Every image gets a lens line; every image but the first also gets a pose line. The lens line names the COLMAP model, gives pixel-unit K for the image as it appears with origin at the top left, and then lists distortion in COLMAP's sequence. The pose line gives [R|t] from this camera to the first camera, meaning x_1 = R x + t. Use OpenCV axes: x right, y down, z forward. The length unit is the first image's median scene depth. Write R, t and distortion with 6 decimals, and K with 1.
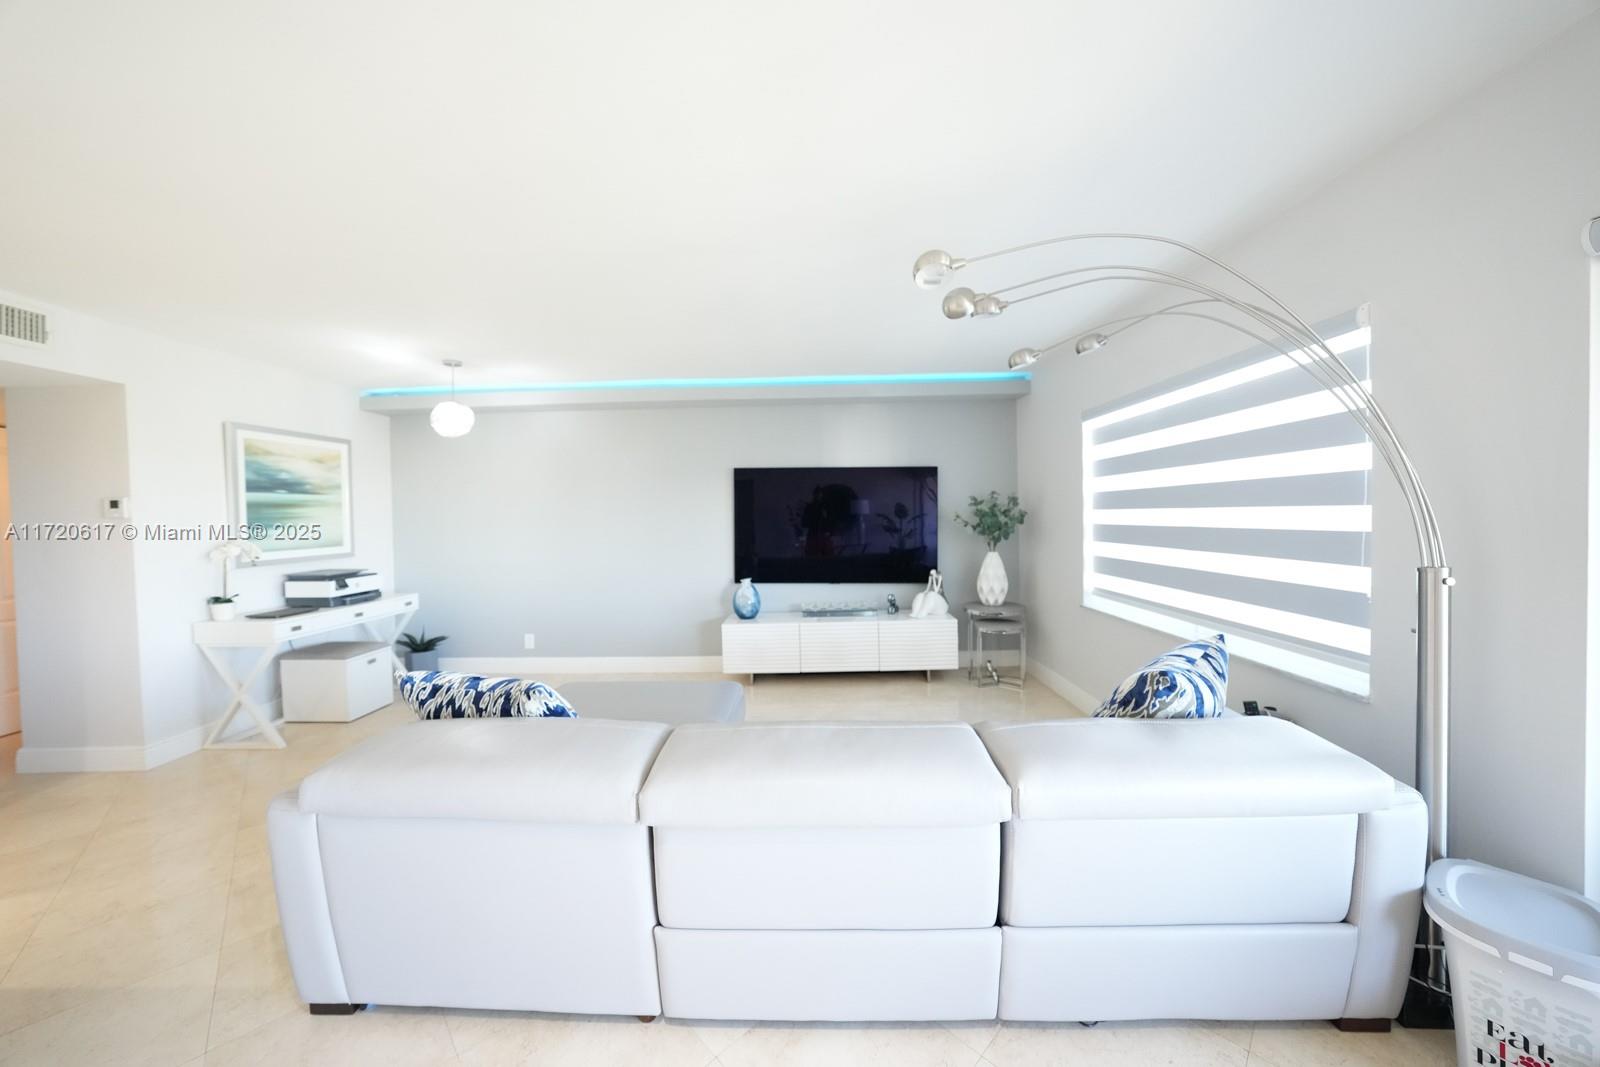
lens RADIAL K [[550.3, 0, 799.6], [0, 550.3, 527.9], [0, 0, 1]] dist [-0.032802, 0.007819]
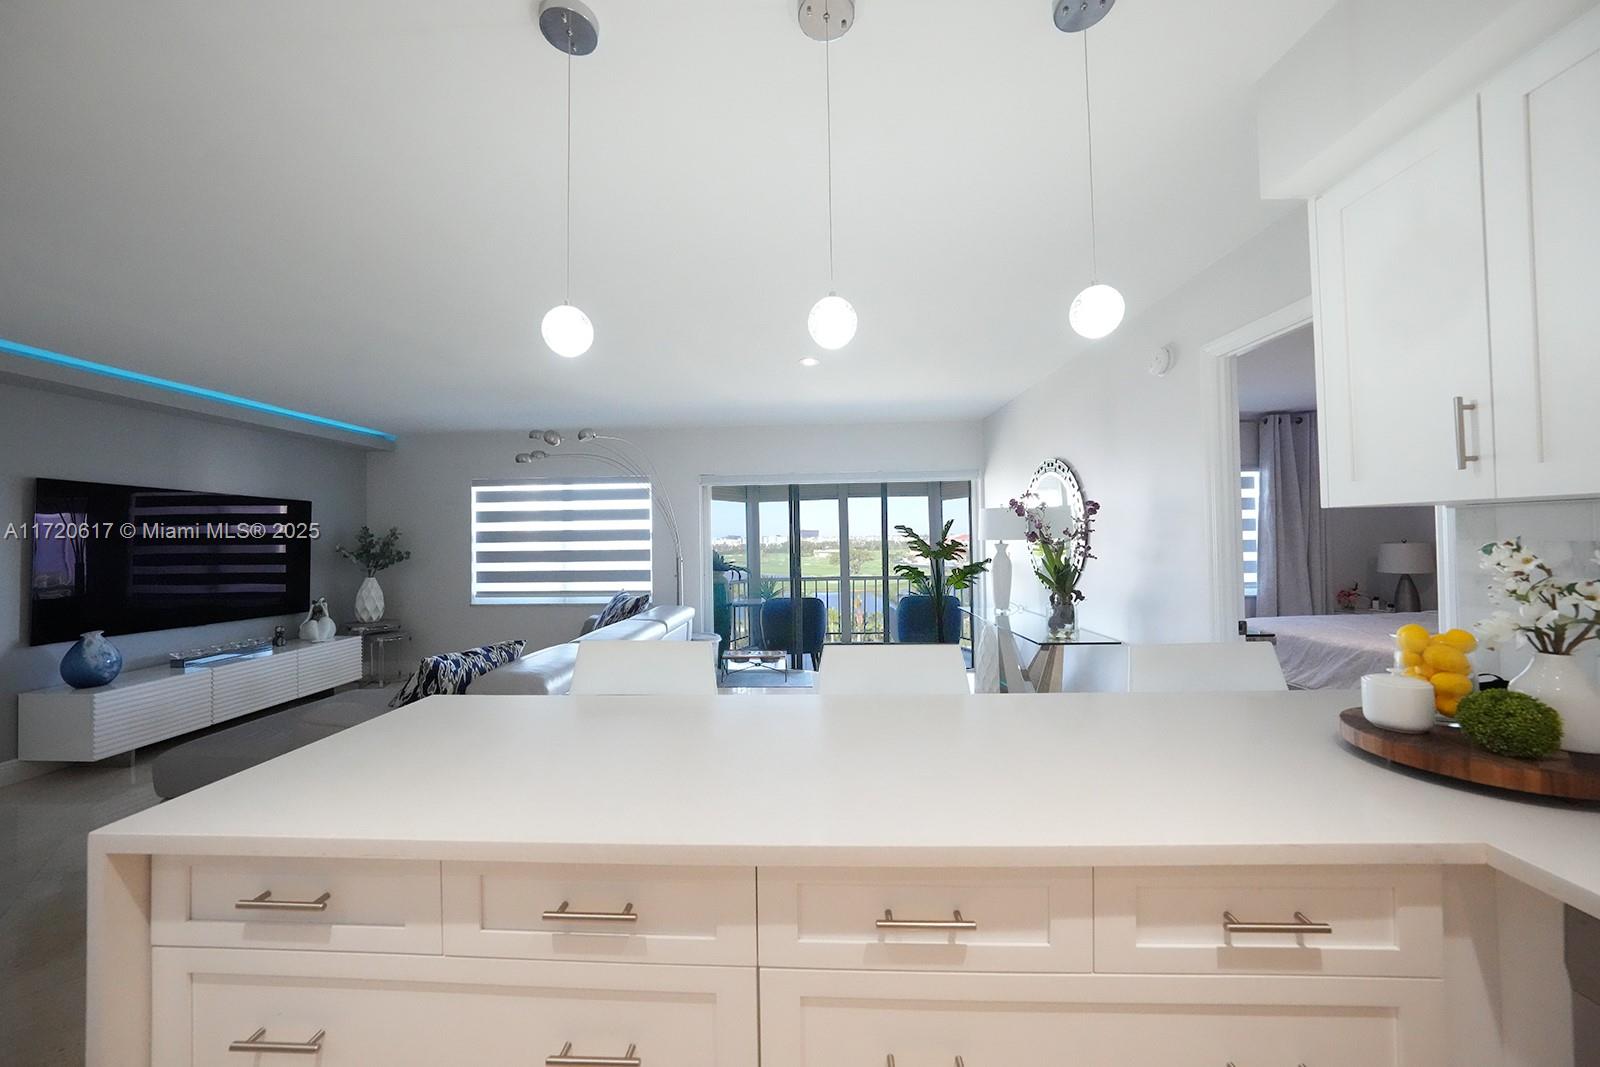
lens RADIAL K [[550.3, 0, 799.6], [0, 550.3, 527.9], [0, 0, 1]] dist [-0.032802, 0.007819]
pose [[0.016313, 0.036201, 0.999211, -0.847759], [0.036506, 0.998656, -0.036777, 0.013508], [-0.999200, 0.037077, 0.014969, 0.035895]]
